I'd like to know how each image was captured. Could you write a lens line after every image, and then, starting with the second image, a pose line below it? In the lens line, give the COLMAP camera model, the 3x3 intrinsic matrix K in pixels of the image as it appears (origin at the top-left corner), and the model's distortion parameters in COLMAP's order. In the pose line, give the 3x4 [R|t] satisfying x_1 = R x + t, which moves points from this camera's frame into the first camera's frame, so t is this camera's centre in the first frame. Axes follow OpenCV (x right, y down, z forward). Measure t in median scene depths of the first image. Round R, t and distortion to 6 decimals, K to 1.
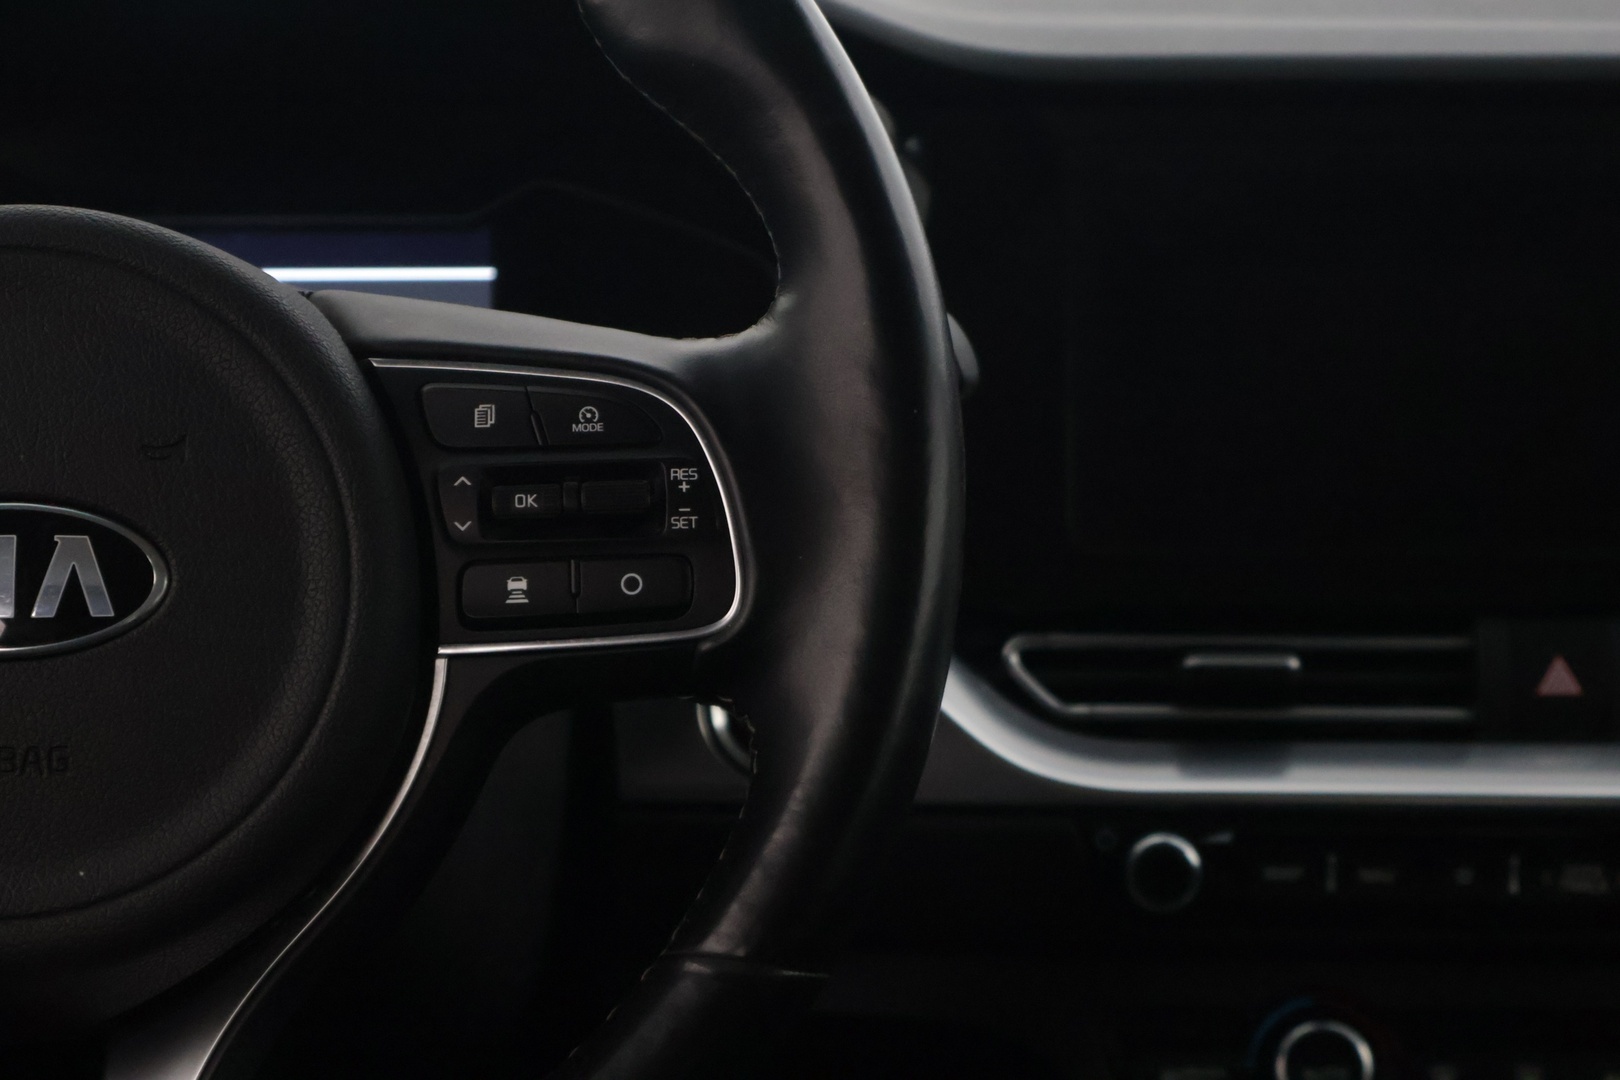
lens RADIAL K [[3290.5, 0, 820.1], [0, 3290.5, 536.2], [0, 0, 1]] dist [0.057570, 0.000000]
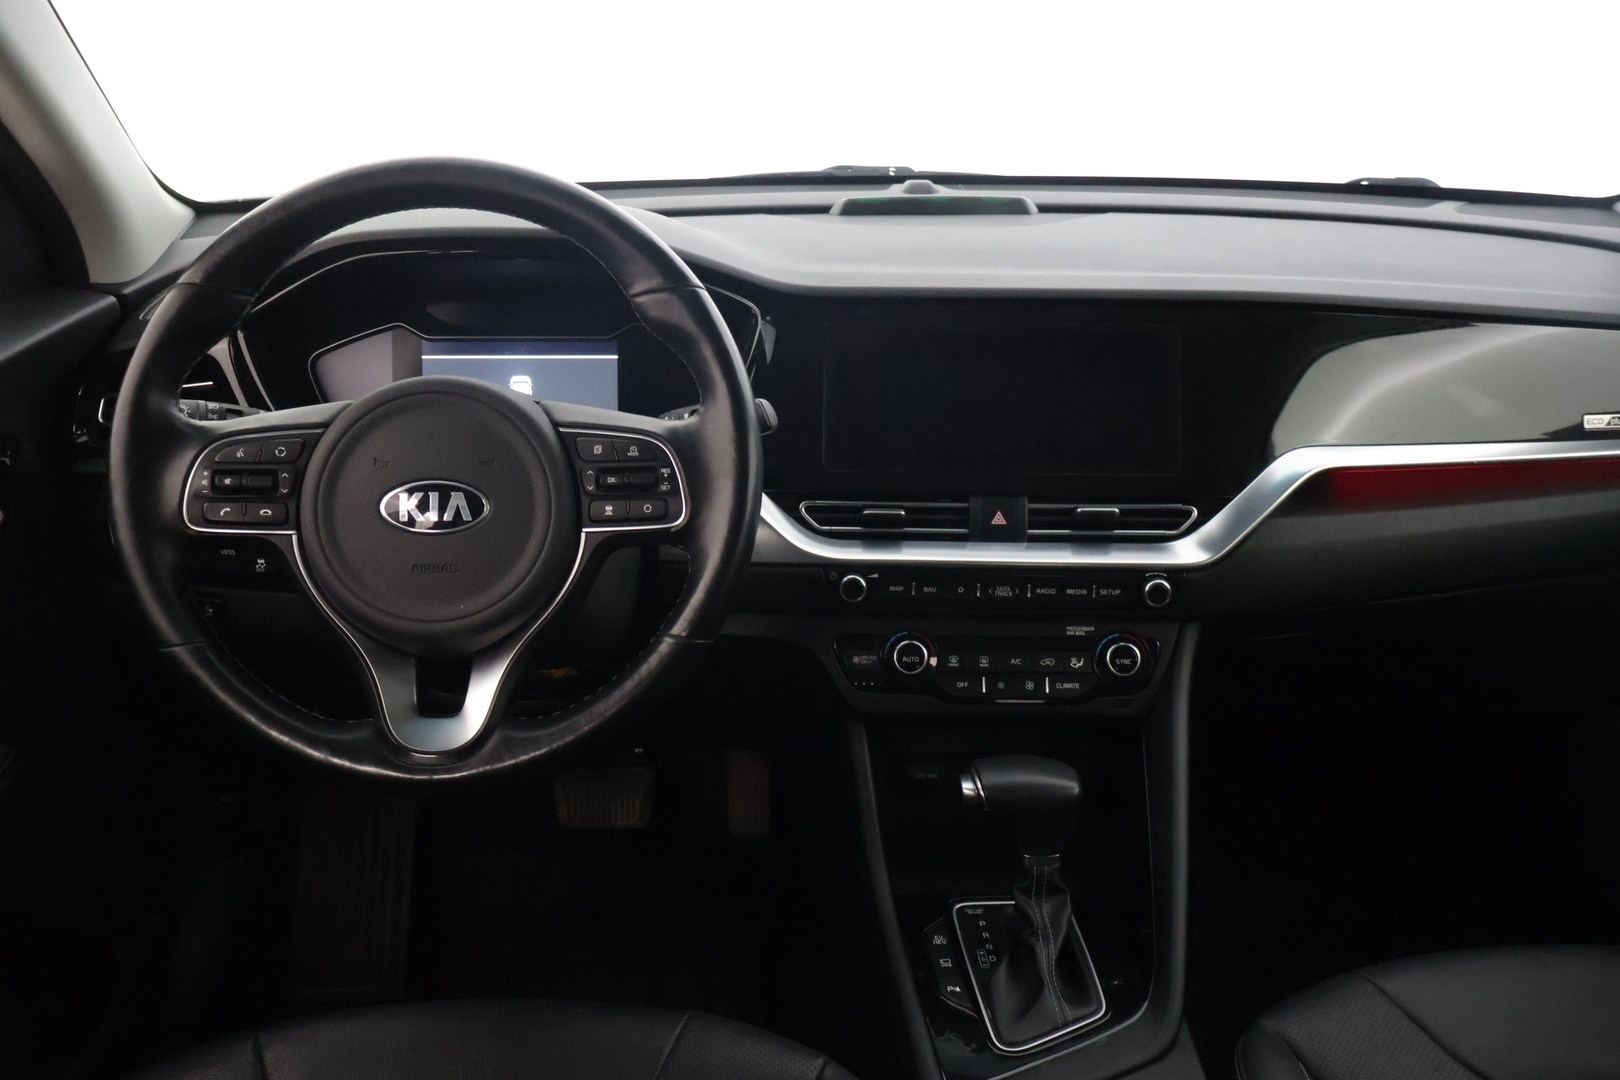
lens RADIAL K [[1422.8, 0, 800.1], [0, 1422.8, 531.1], [0, 0, 1]] dist [0.008245, -0.007978]
pose [[0.999948, 0.009951, -0.002216, 0.079865], [-0.009638, 0.993565, 0.112853, -0.107506], [0.003325, -0.112826, 0.993609, -0.257126]]
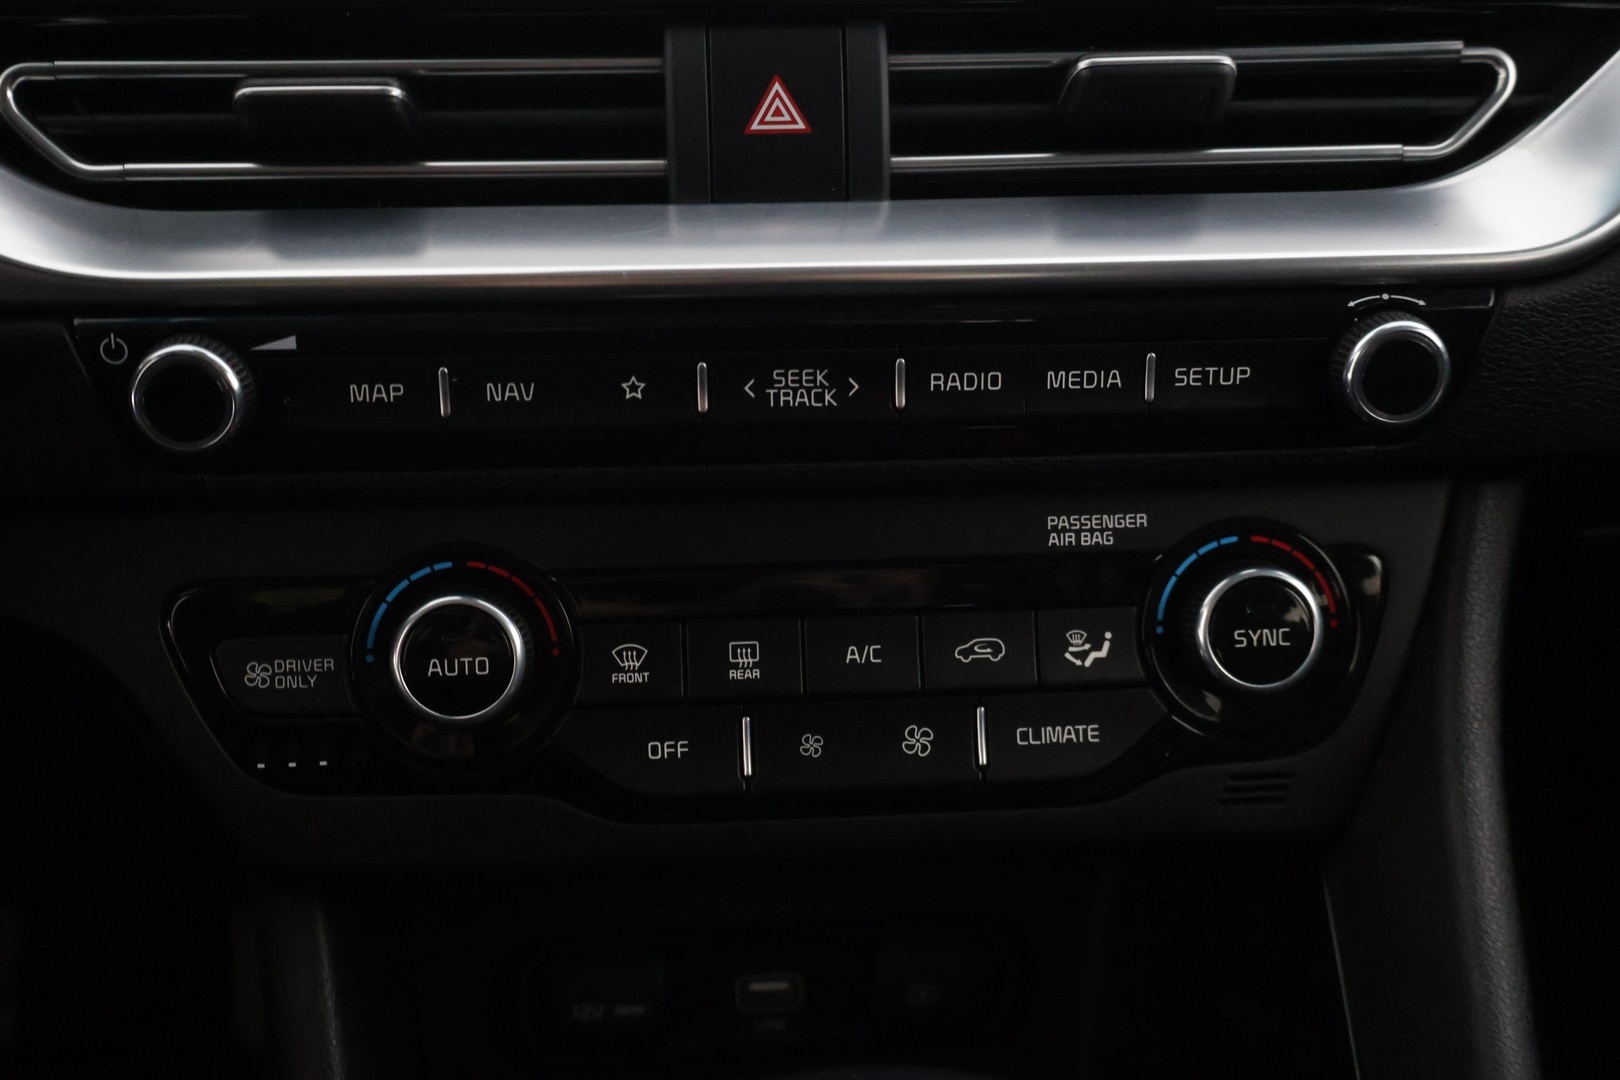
lens RADIAL K [[1815.6, 0, 812.7], [0, 1815.6, 534.3], [0, 0, 1]] dist [-0.023856, 0.000000]
pose [[0.996750, -0.031678, 0.074071, 0.268017], [0.017734, 0.983168, 0.181841, 0.083535], [-0.078584, -0.179937, 0.980534, 0.801701]]
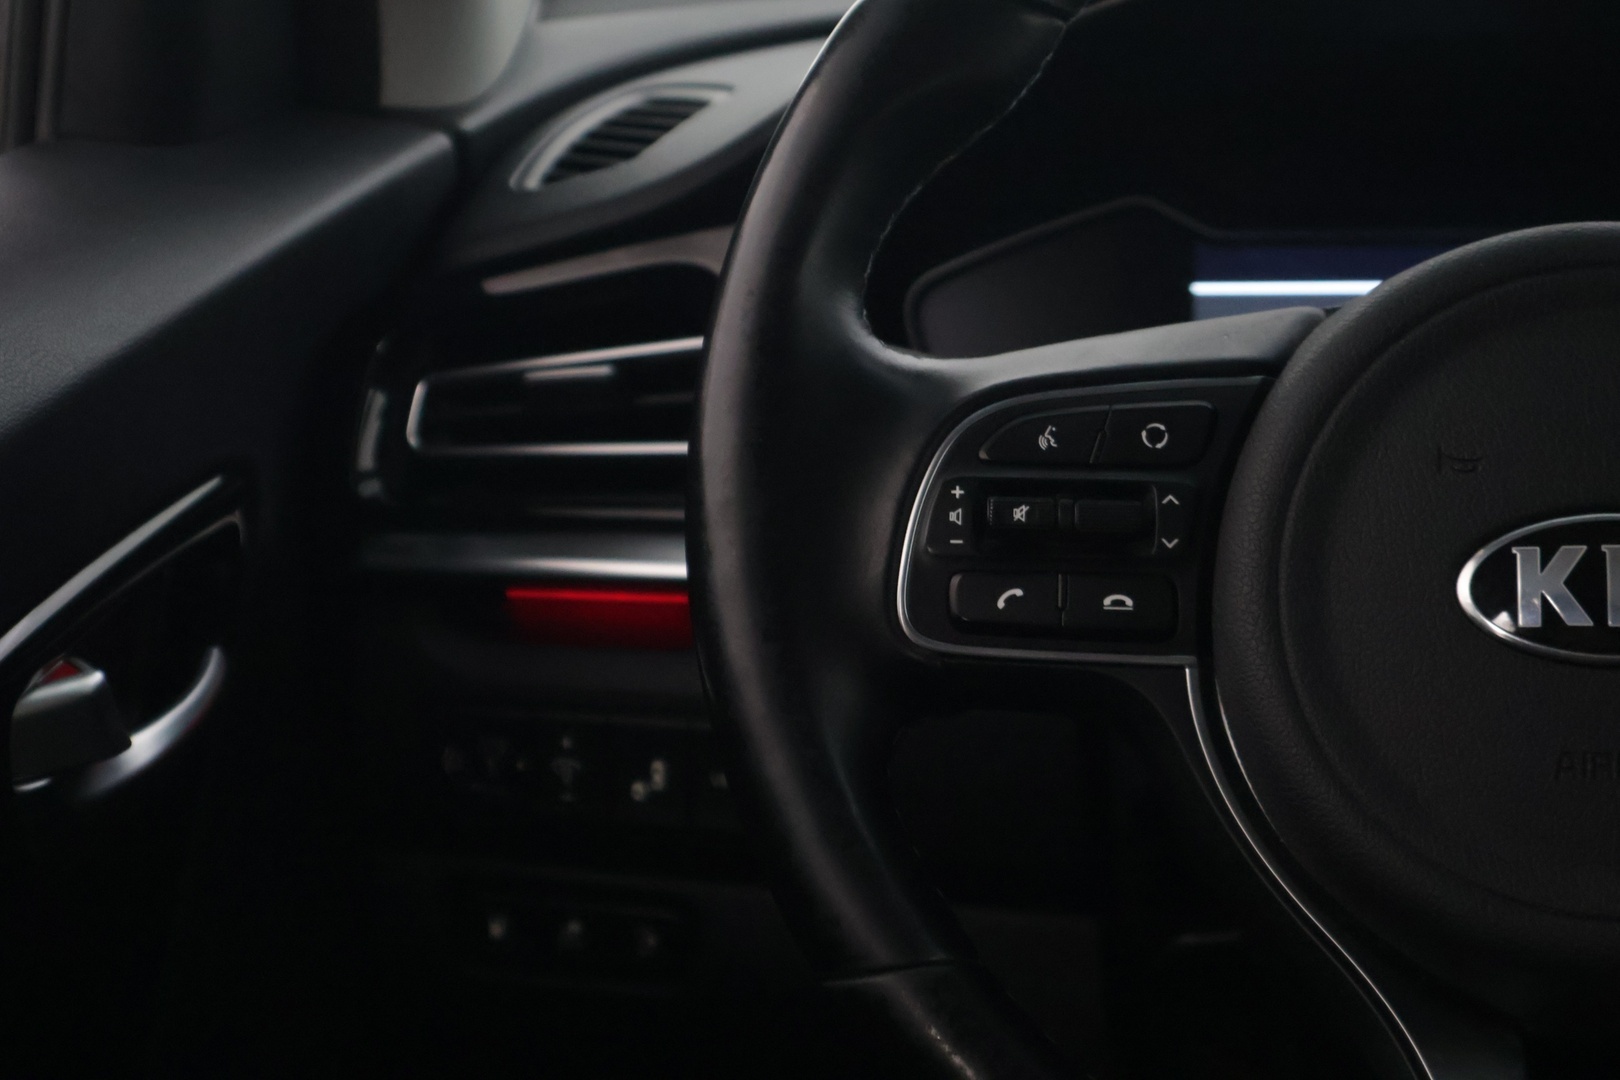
lens RADIAL K [[3290.5, 0, 820.0], [0, 3290.5, 537.9], [0, 0, 1]] dist [0.057570, 0.000000]
pose [[0.986446, 0.014099, -0.163476, -0.308838], [-0.014428, 0.999896, -0.000823, 0.001722], [0.163448, 0.003170, 0.986547, -0.047269]]
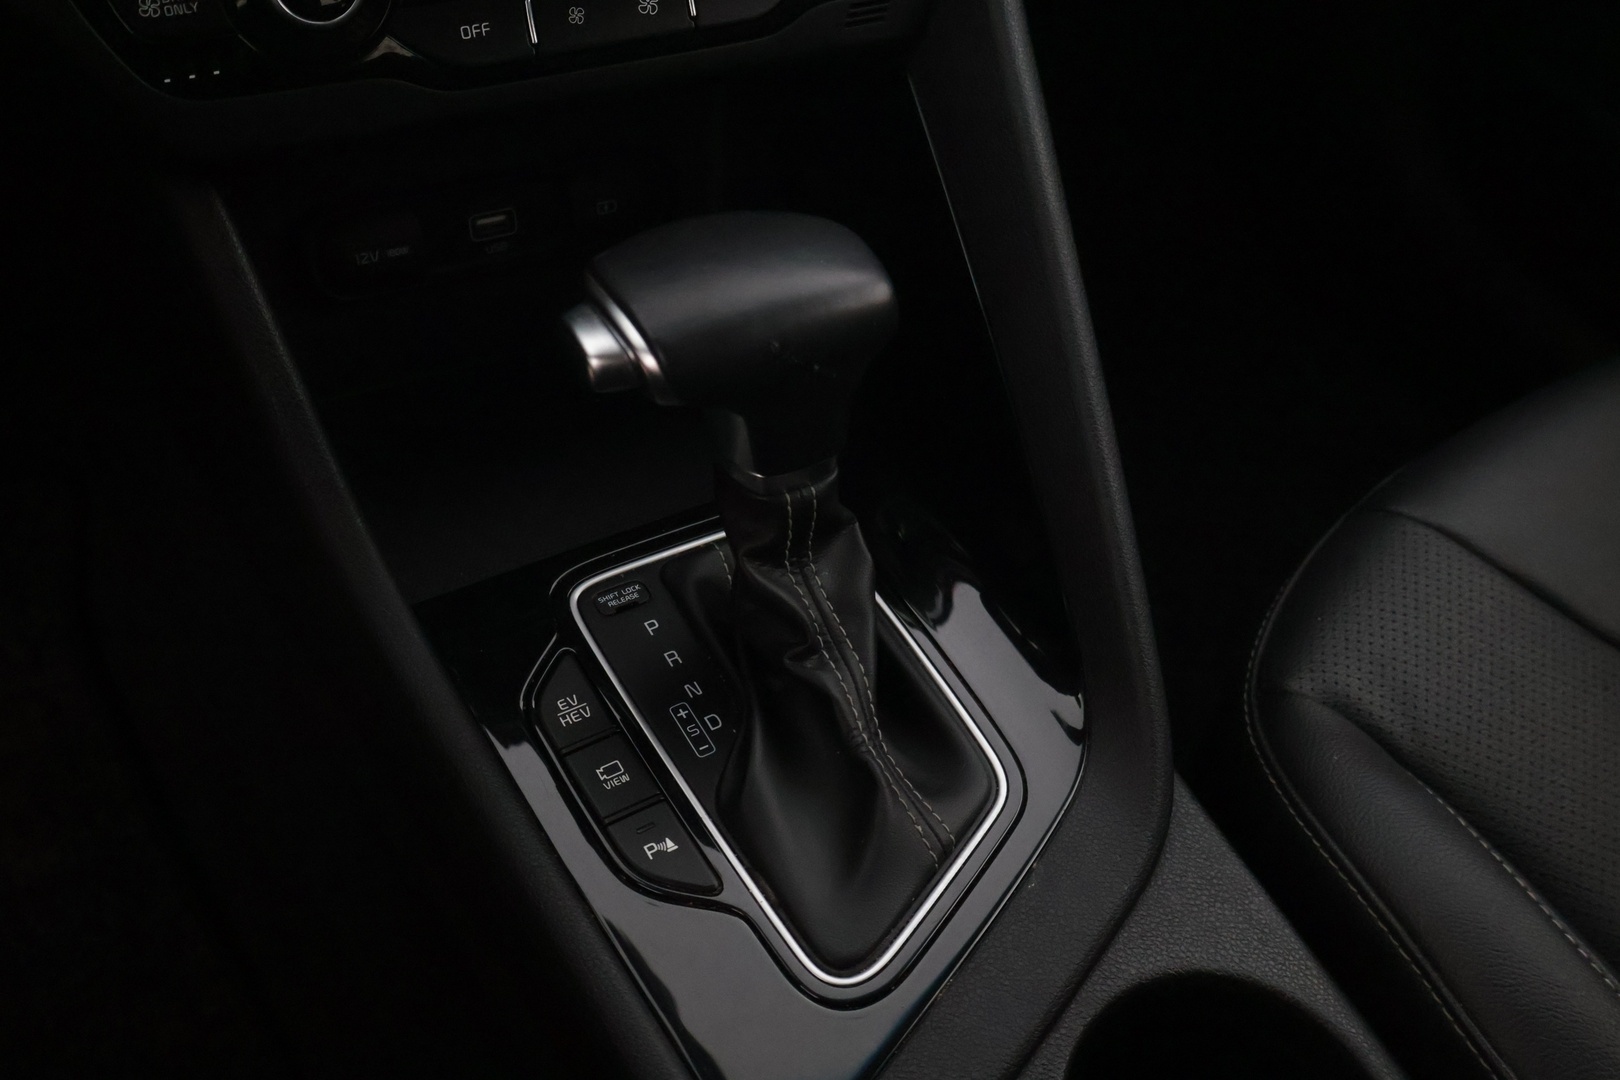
lens RADIAL K [[1617.7, 0, 805.9], [0, 1617.7, 531.9], [0, 0, 1]] dist [0.004758, 0.000000]
pose [[0.891561, -0.269532, 0.363967, 0.087444], [0.021510, 0.827927, 0.560423, 0.047528], [-0.452390, -0.491822, 0.743945, 0.674831]]
